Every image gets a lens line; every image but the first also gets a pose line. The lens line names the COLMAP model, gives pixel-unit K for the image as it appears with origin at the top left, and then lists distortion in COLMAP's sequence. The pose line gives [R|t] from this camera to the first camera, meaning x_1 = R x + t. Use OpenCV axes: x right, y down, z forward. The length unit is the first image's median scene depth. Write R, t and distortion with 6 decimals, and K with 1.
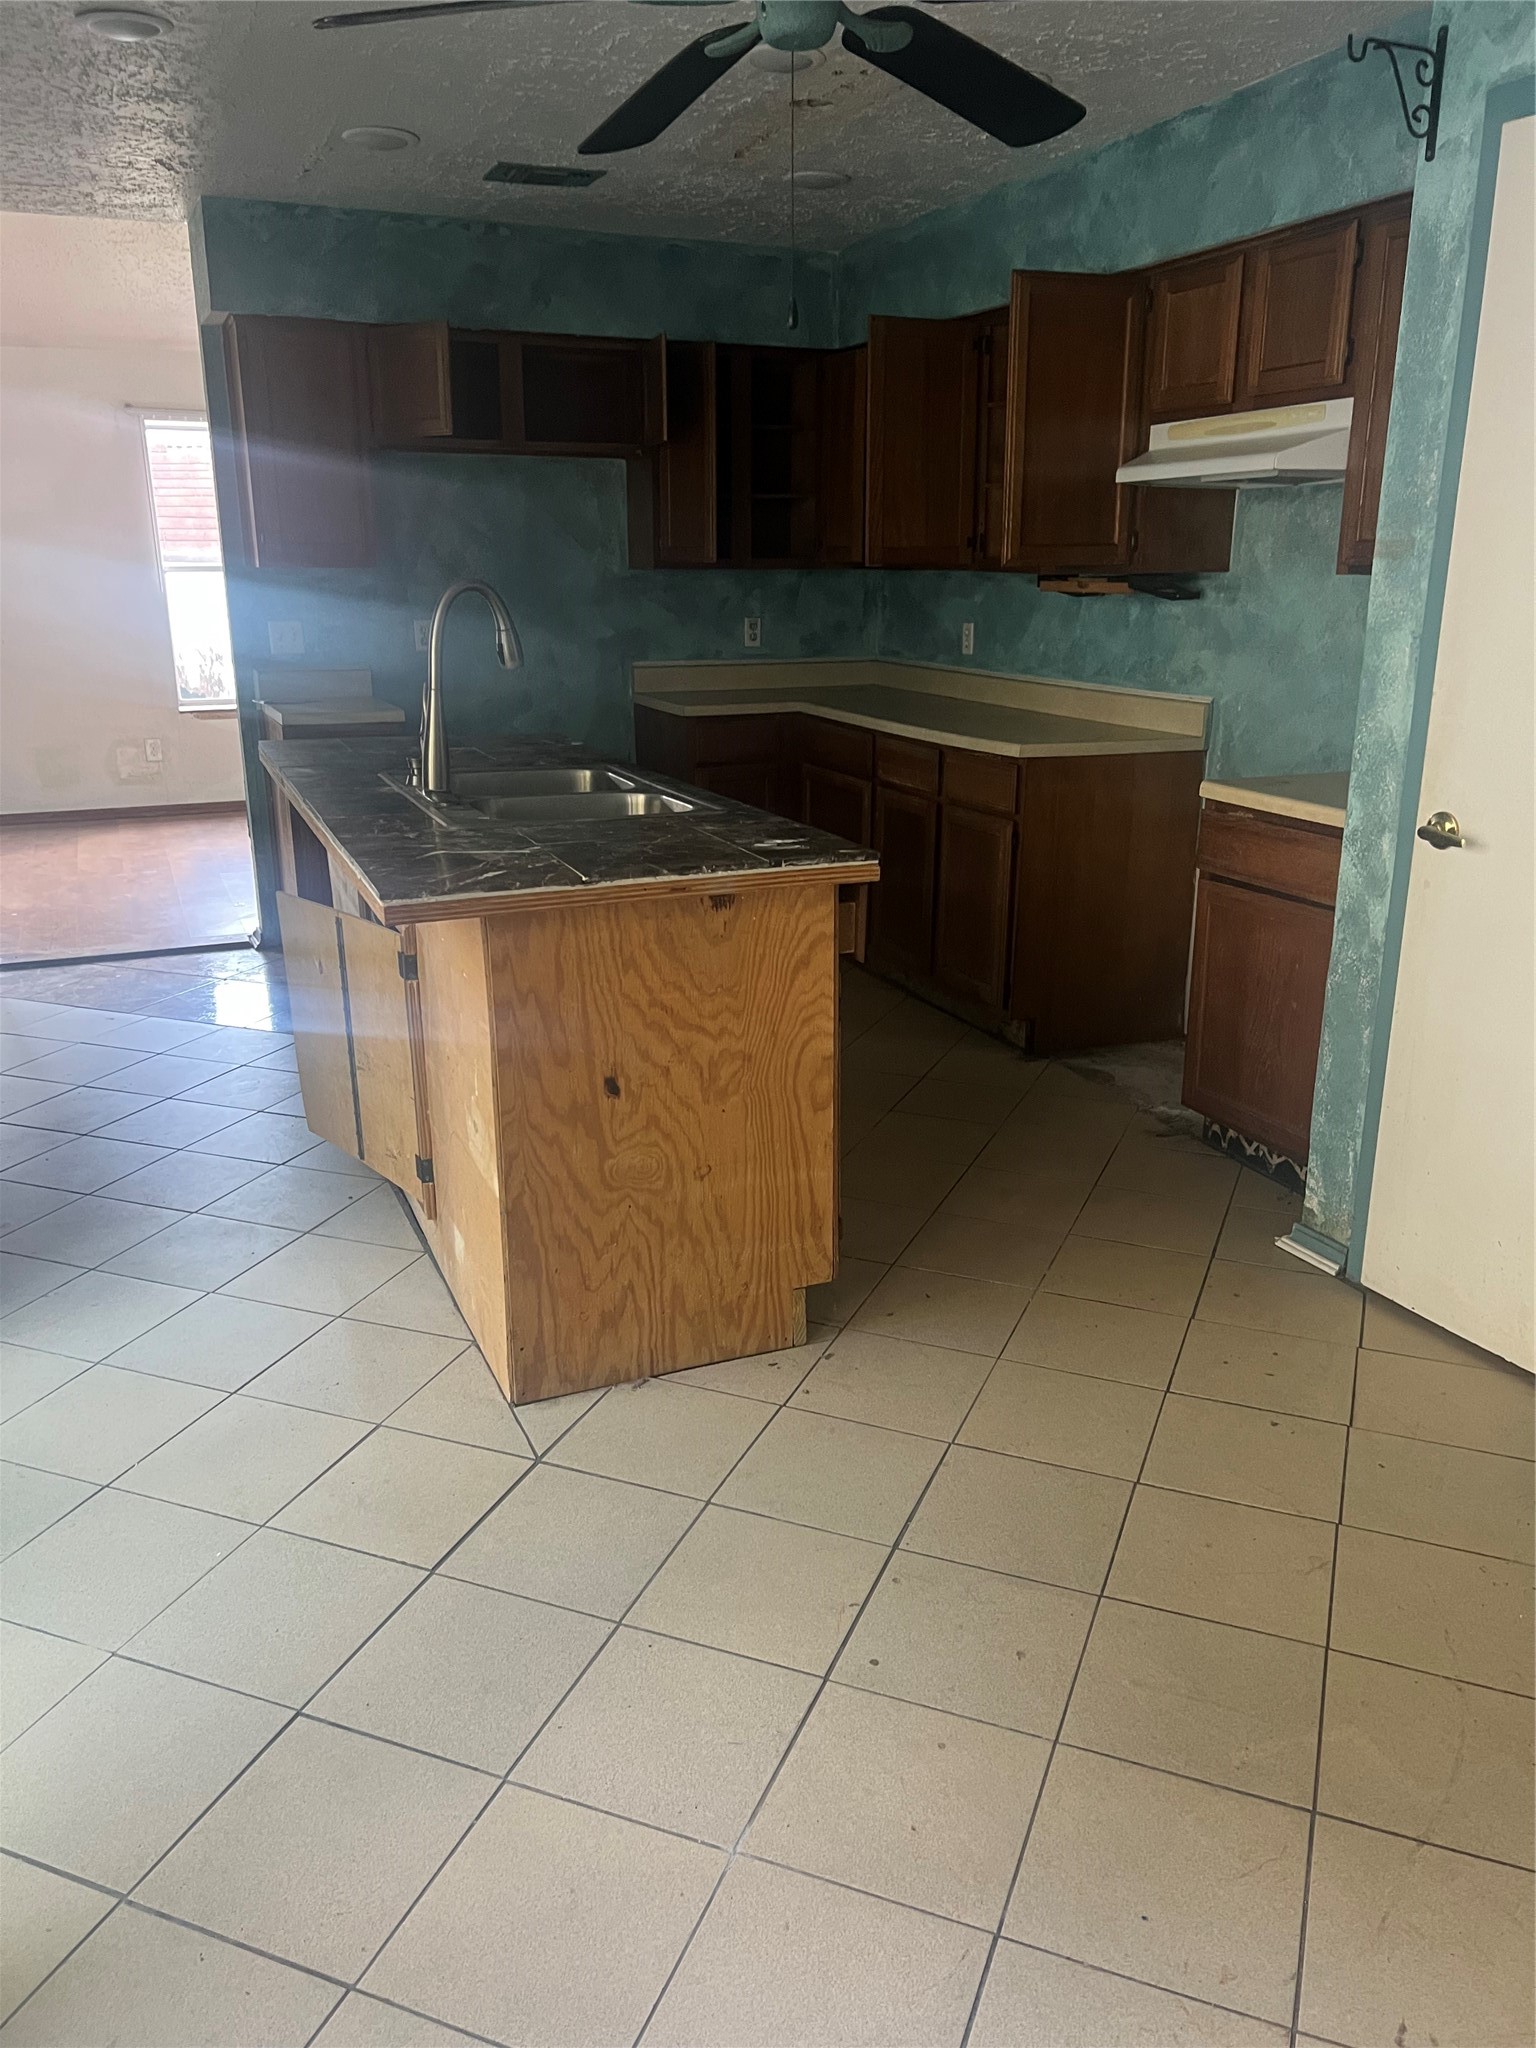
lens RADIAL K [[1542.5, 0, 777.0], [0, 1542.5, 1016.9], [0, 0, 1]] dist [0.011486, -0.000179]
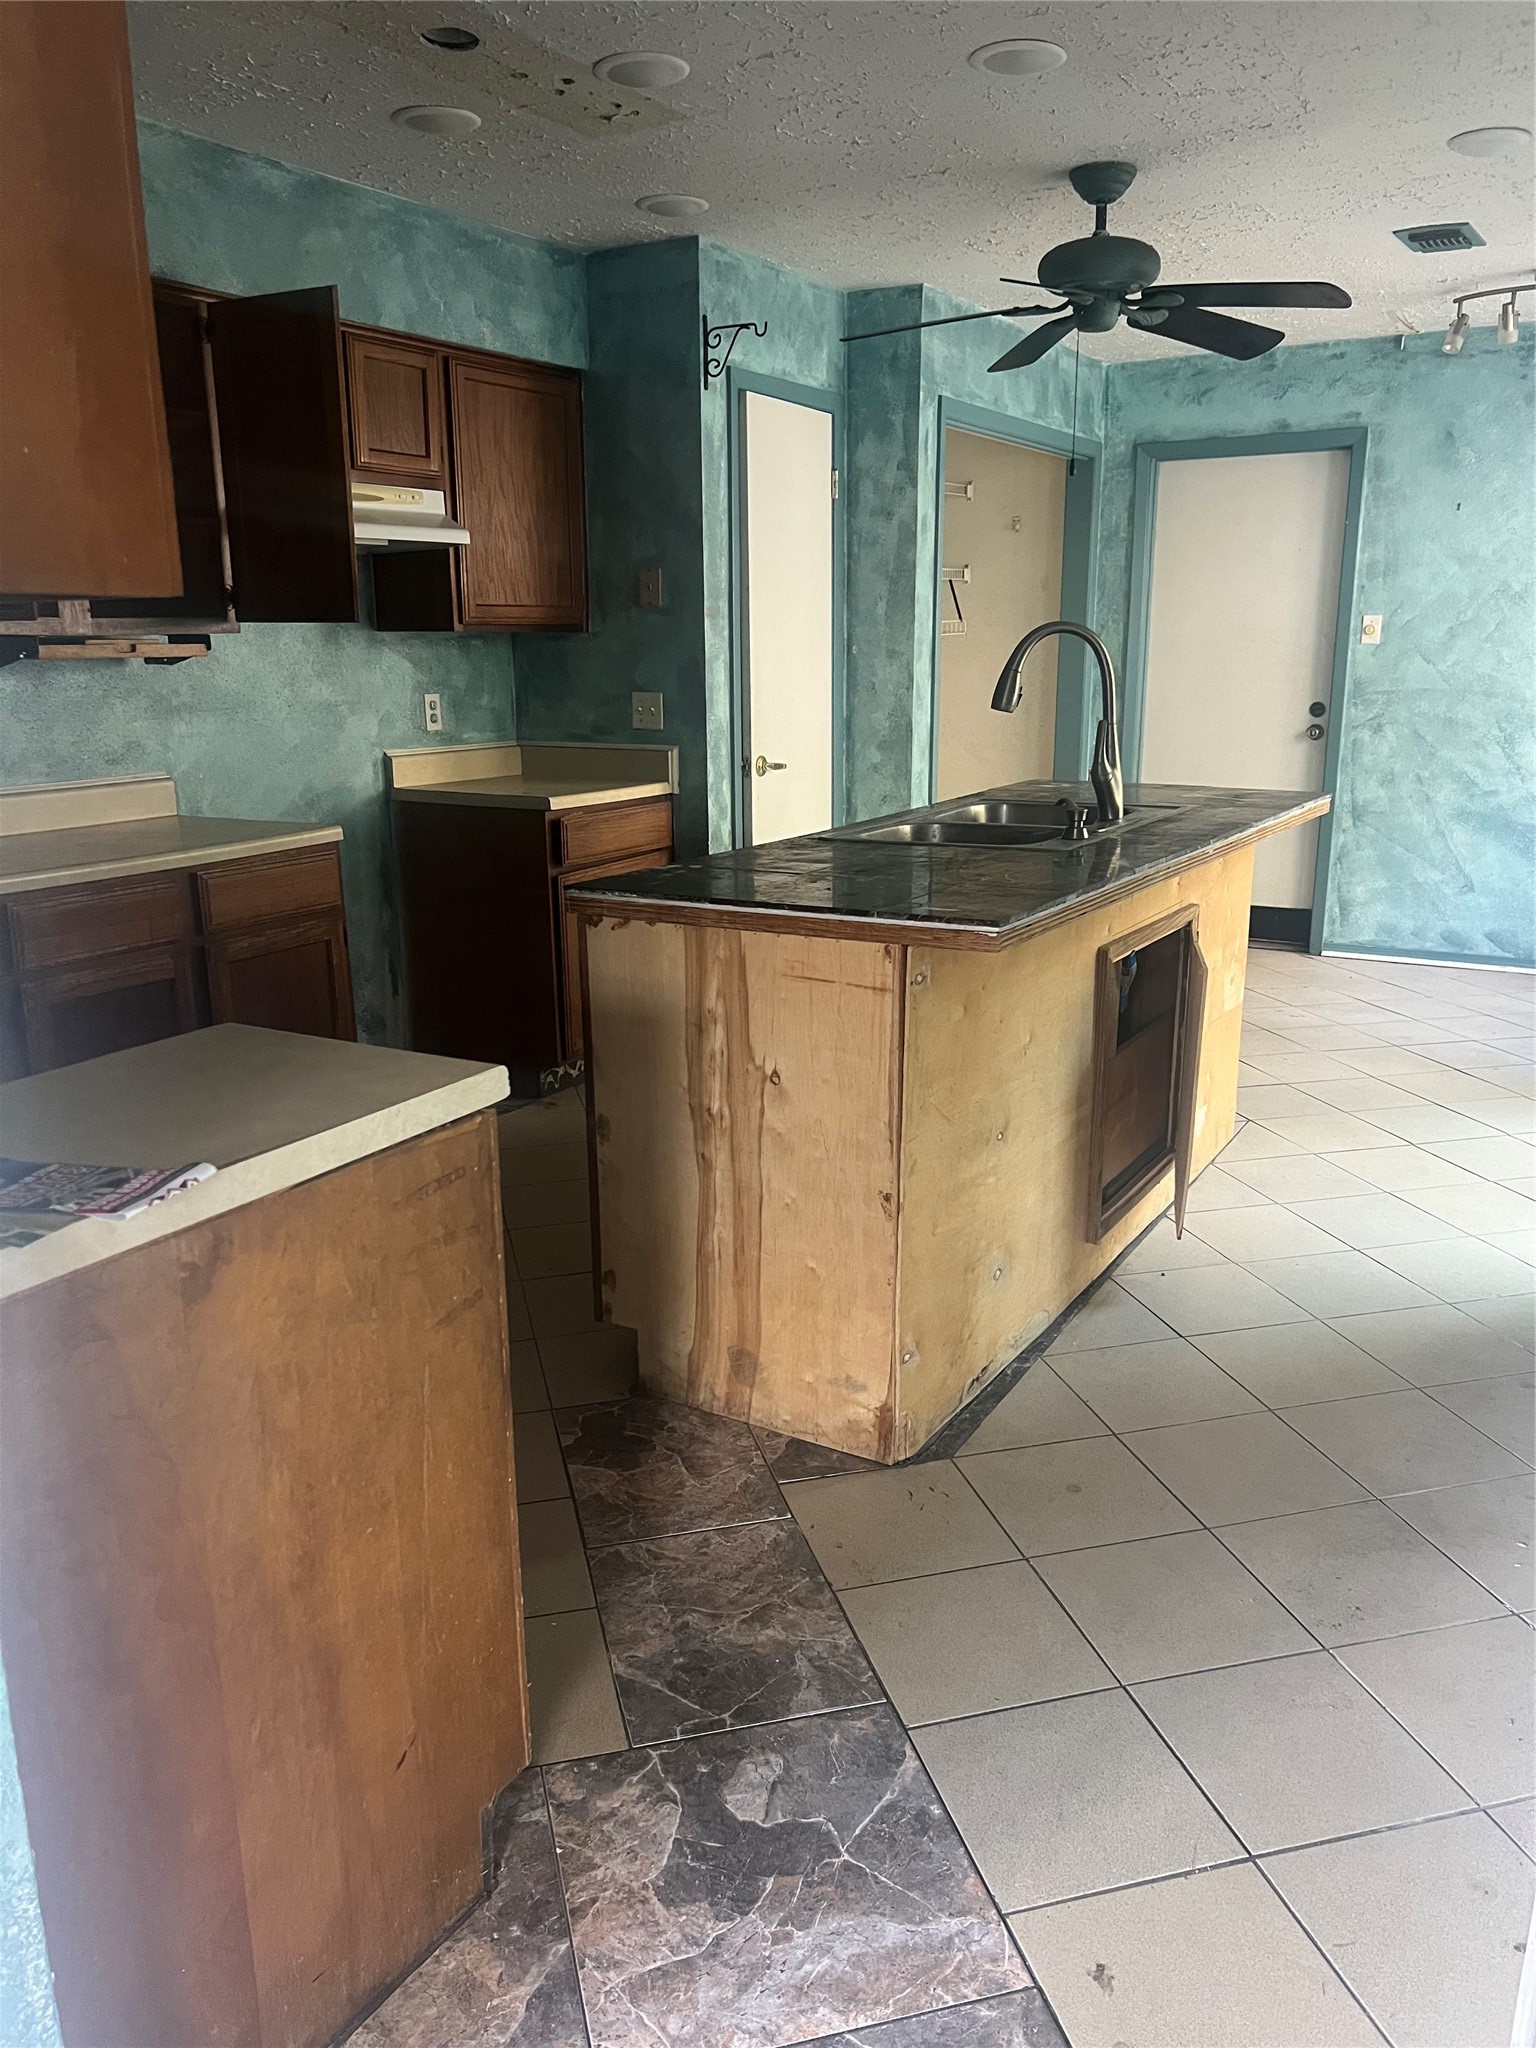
lens RADIAL K [[1542.5, 0, 778.8], [0, 1542.5, 1033.4], [0, 0, 1]] dist [0.011486, -0.000179]
pose [[-0.578373, -0.198987, 0.791131, -0.842715], [0.240084, 0.885324, 0.398197, -0.434388], [-0.779644, 0.420244, -0.464274, 1.517179]]
